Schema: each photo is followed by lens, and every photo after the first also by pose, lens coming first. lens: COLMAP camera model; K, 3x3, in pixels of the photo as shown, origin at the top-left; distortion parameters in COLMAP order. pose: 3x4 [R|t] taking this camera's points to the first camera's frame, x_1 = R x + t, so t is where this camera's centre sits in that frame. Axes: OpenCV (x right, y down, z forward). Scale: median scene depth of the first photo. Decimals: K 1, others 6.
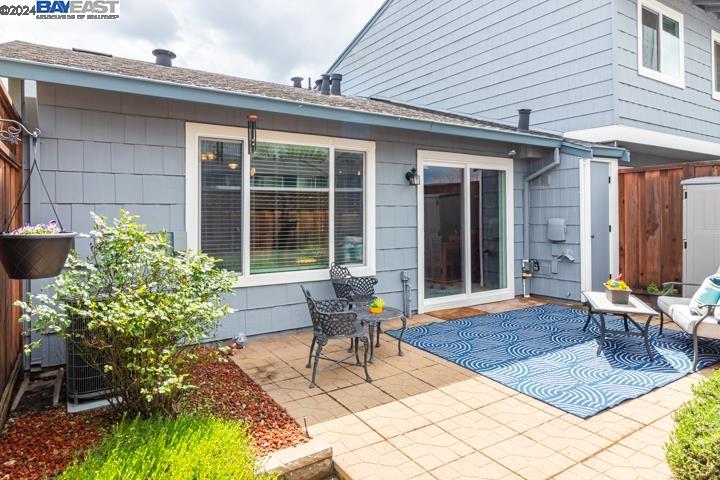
lens RADIAL K [[438.2, 0, 356.5], [0, 438.2, 210.8], [0, 0, 1]] dist [0.001769, 0.000716]
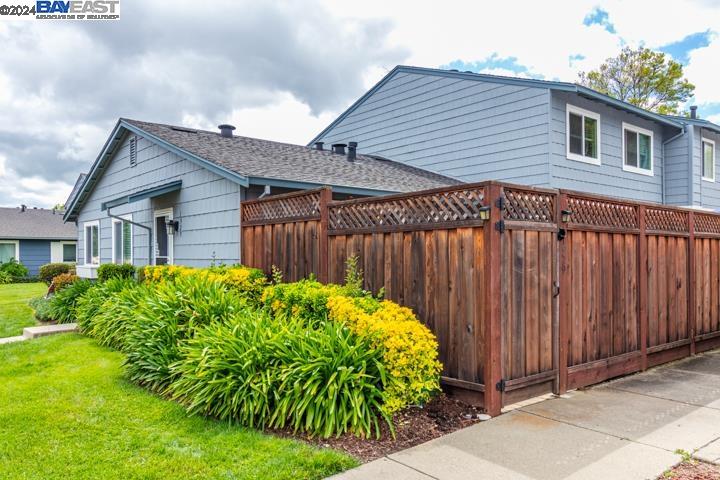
lens RADIAL K [[524.5, 0, 376.9], [0, 524.5, 238.4], [0, 0, 1]] dist [0.008810, 0.004261]
pose [[0.991267, 0.007927, 0.131631, -0.310109], [-0.004627, 0.999668, -0.025355, 0.013234], [-0.131788, 0.024525, 0.990974, -0.909545]]
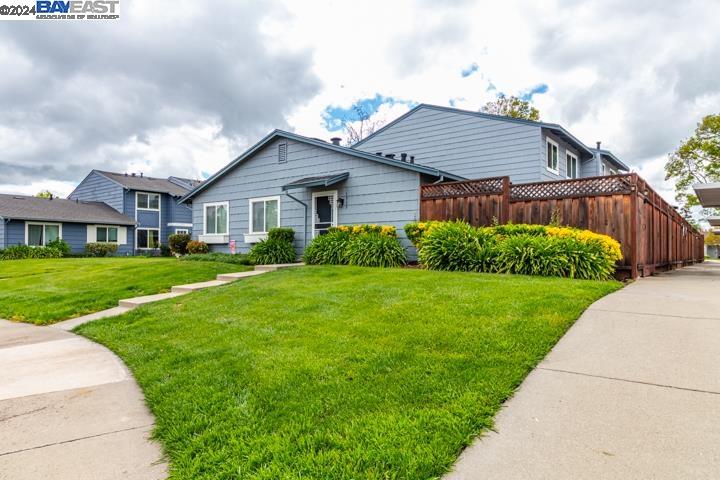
lens RADIAL K [[438.2, 0, 356.5], [0, 438.2, 210.8], [0, 0, 1]] dist [0.001769, 0.000716]
pose [[0.953639, 0.039962, 0.298289, -1.407214], [-0.014554, 0.996109, -0.086919, 0.179983], [-0.300601, 0.078548, 0.950510, -1.264514]]
